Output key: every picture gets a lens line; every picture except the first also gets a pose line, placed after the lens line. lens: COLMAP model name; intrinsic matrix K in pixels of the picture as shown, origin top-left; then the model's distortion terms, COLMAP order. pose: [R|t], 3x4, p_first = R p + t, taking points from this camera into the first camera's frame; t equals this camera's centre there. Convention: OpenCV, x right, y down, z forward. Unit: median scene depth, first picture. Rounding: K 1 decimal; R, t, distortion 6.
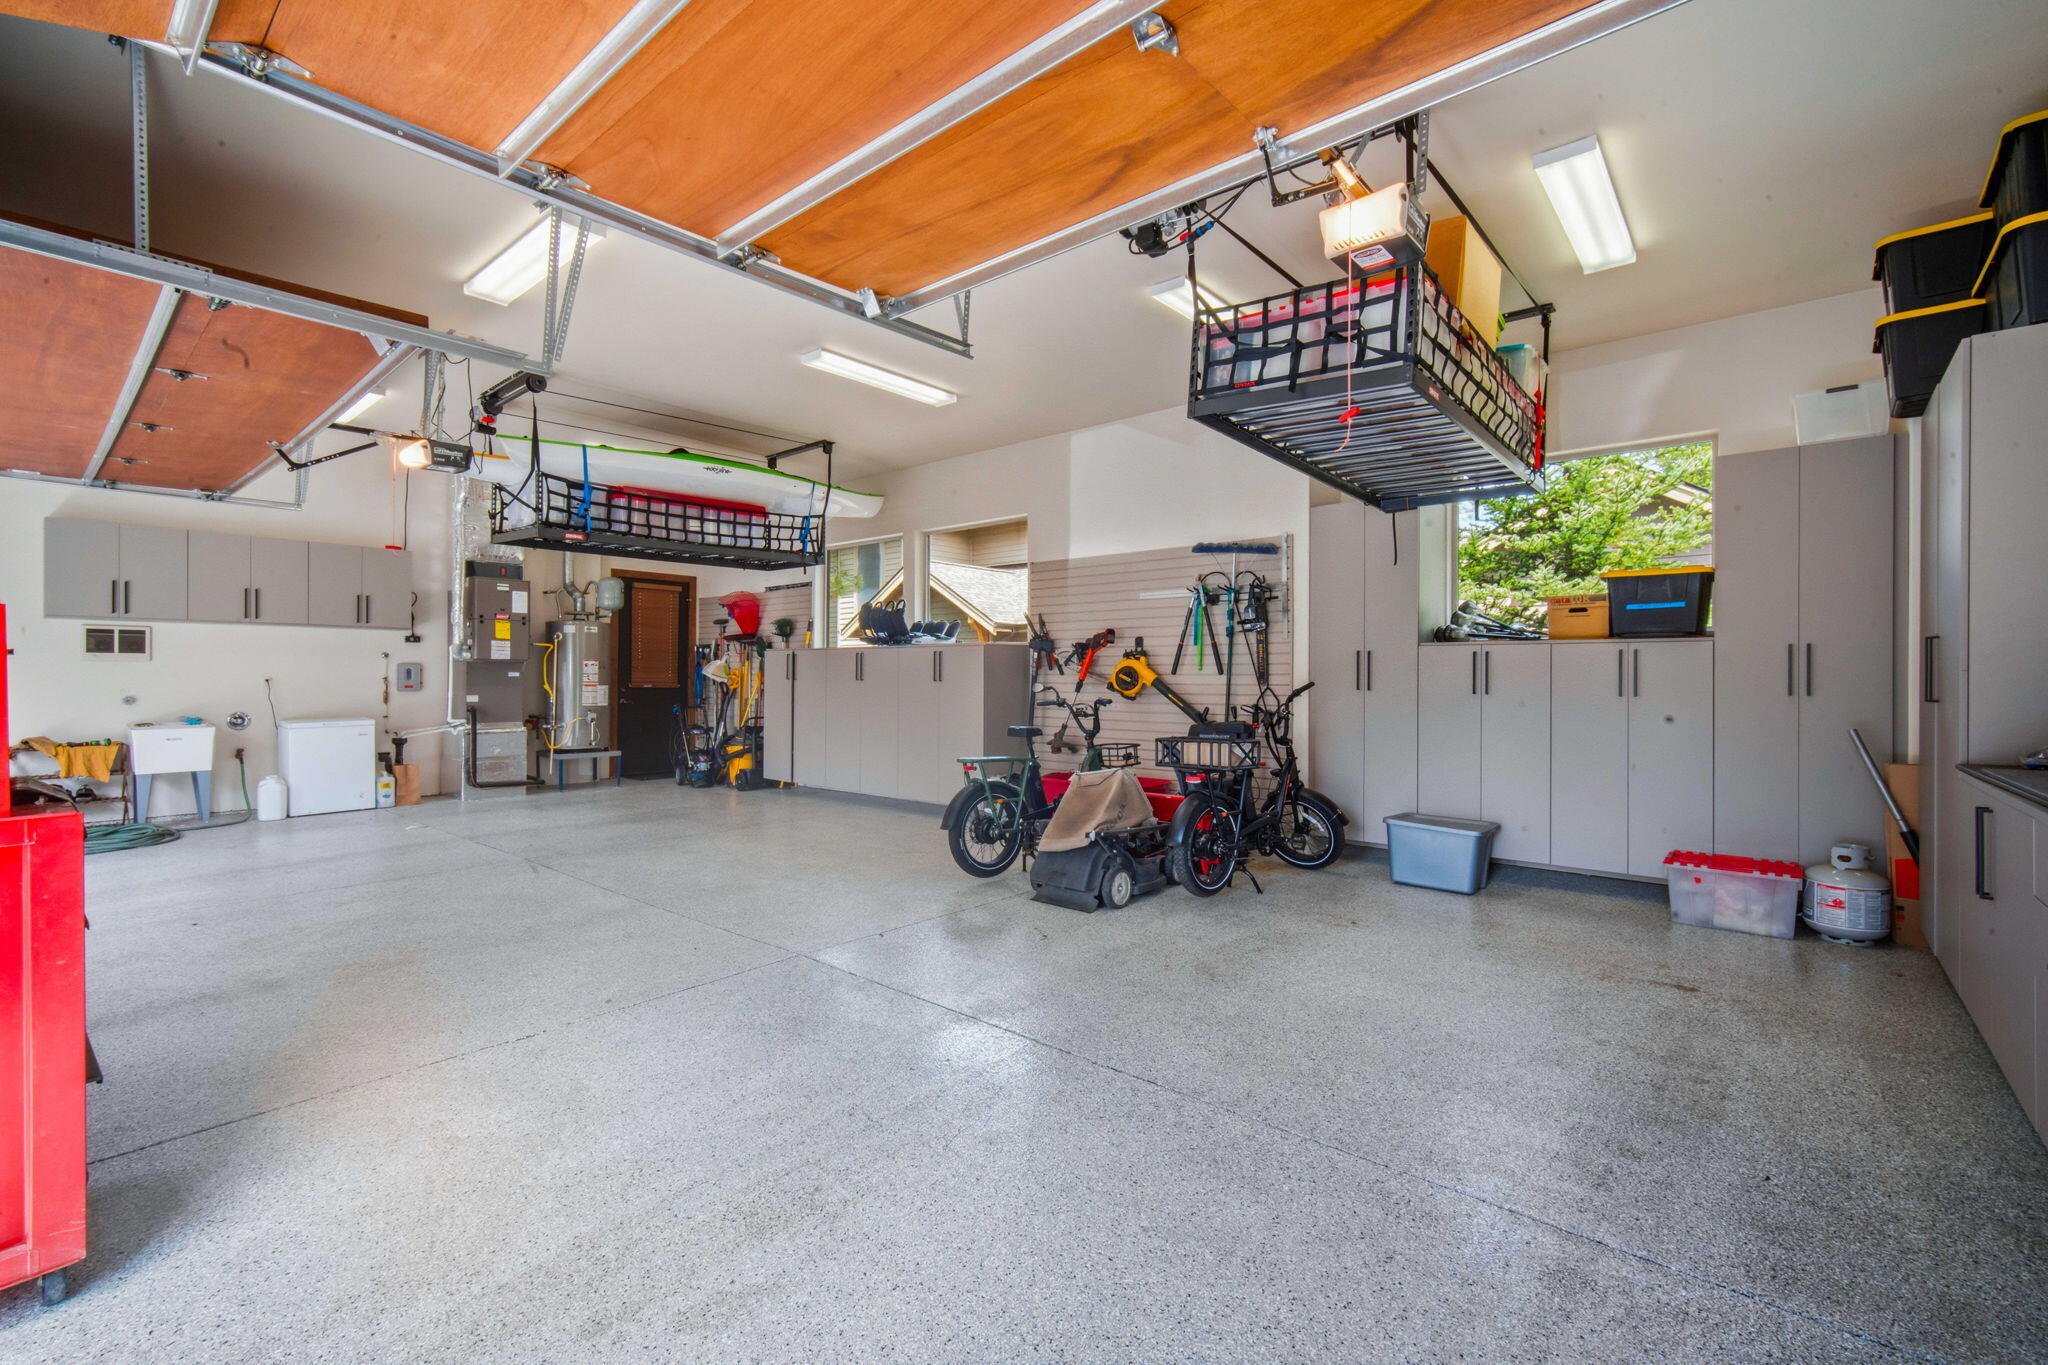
lens RADIAL K [[886.0, 0, 1033.8], [0, 886.0, 669.8], [0, 0, 1]] dist [0.000242, 0.000874]
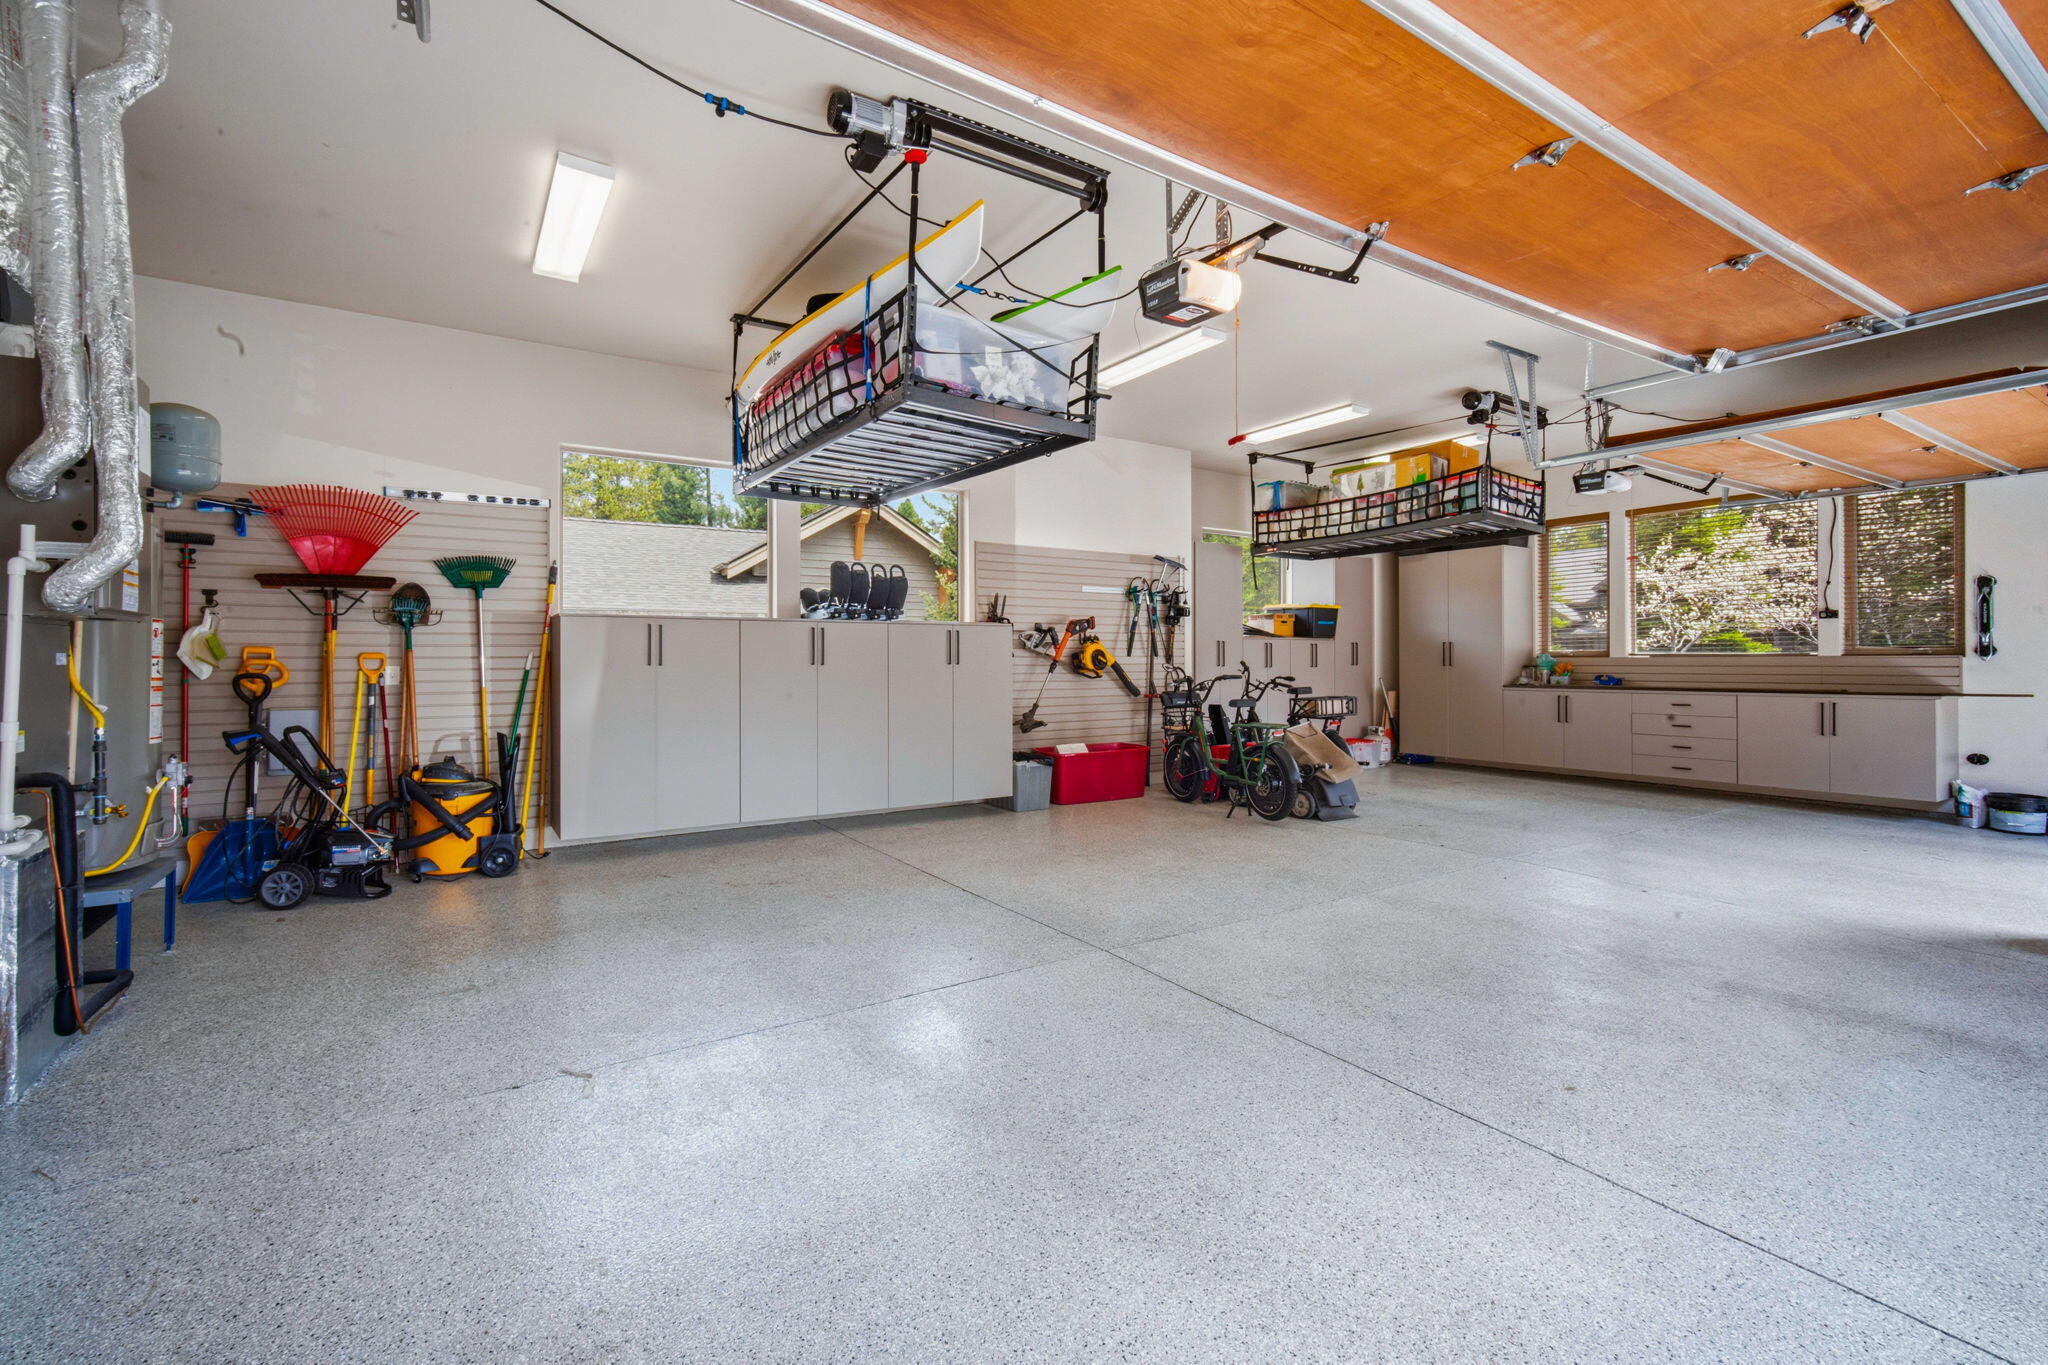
lens RADIAL K [[886.0, 0, 1032.6], [0, 886.0, 673.9], [0, 0, 1]] dist [0.000242, 0.000874]
pose [[0.271645, -0.014925, 0.962282, -0.917896], [0.002251, 0.999887, 0.014873, 0.008552], [-0.962395, -0.001874, 0.271648, 0.686940]]
